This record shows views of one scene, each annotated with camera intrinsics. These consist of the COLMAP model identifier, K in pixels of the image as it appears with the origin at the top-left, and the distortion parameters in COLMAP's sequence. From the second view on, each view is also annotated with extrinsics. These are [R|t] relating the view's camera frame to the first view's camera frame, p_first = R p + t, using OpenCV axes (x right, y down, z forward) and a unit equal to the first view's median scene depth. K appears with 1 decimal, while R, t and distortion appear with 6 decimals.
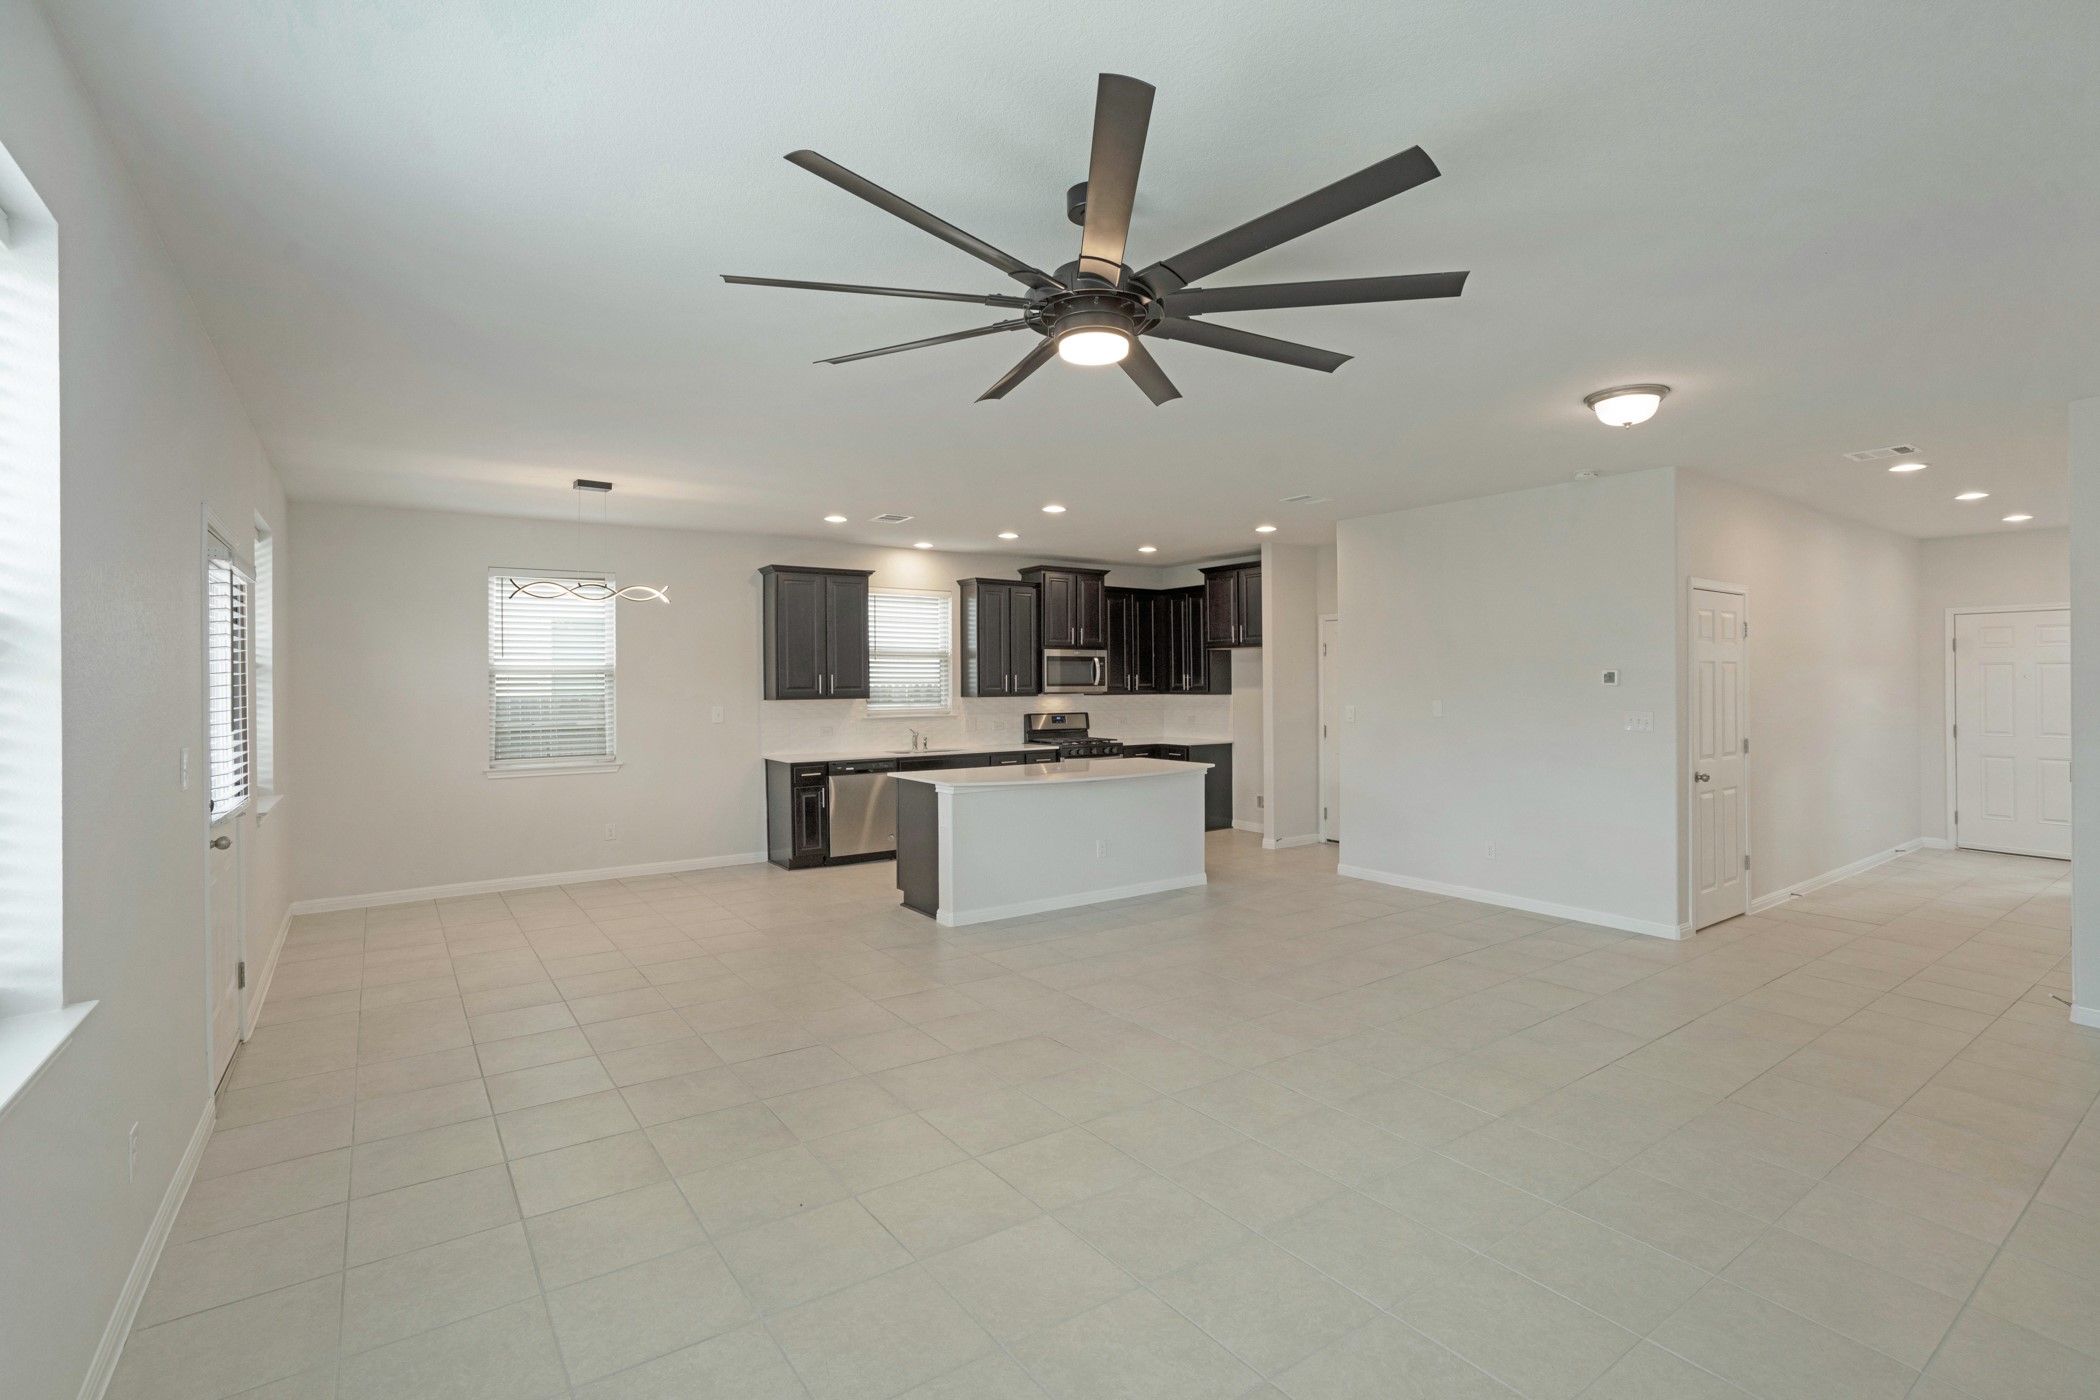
lens RADIAL K [[984.2, 0, 1050.0], [0, 984.2, 700.0], [0, 0, 1]] dist [-0.029593, 0.000150]
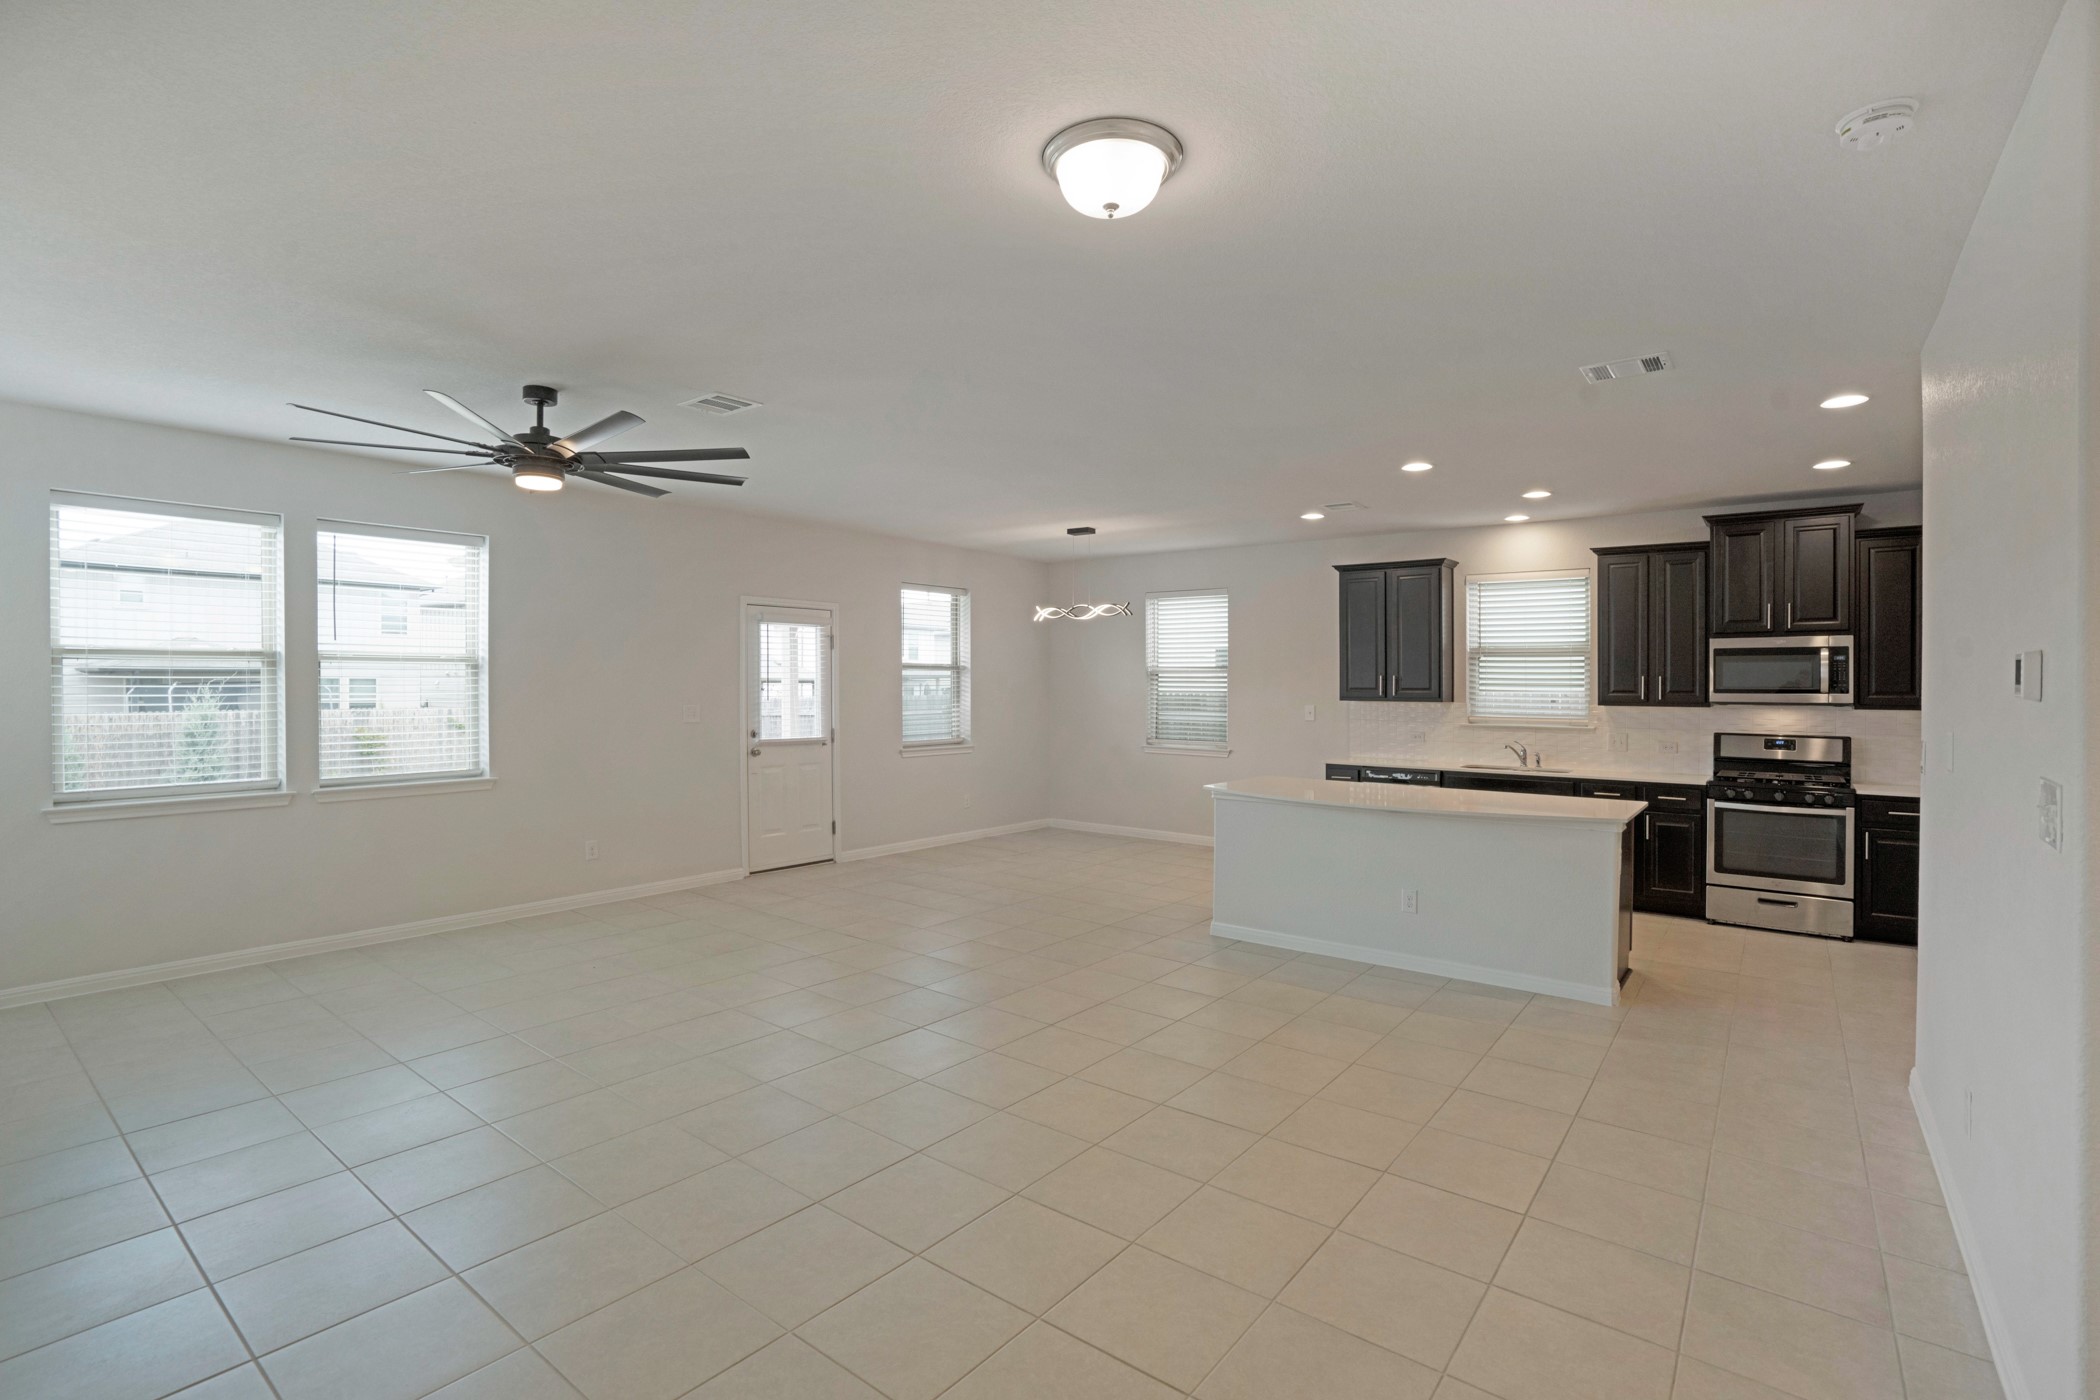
lens RADIAL K [[984.2, 0, 1050.0], [0, 984.2, 700.0], [0, 0, 1]] dist [-0.029593, 0.000150]
pose [[0.291498, 0.022307, -0.956311, 0.499296], [-0.026214, 0.999539, 0.015325, -0.006852], [0.956212, 0.020601, 0.291948, 0.360559]]
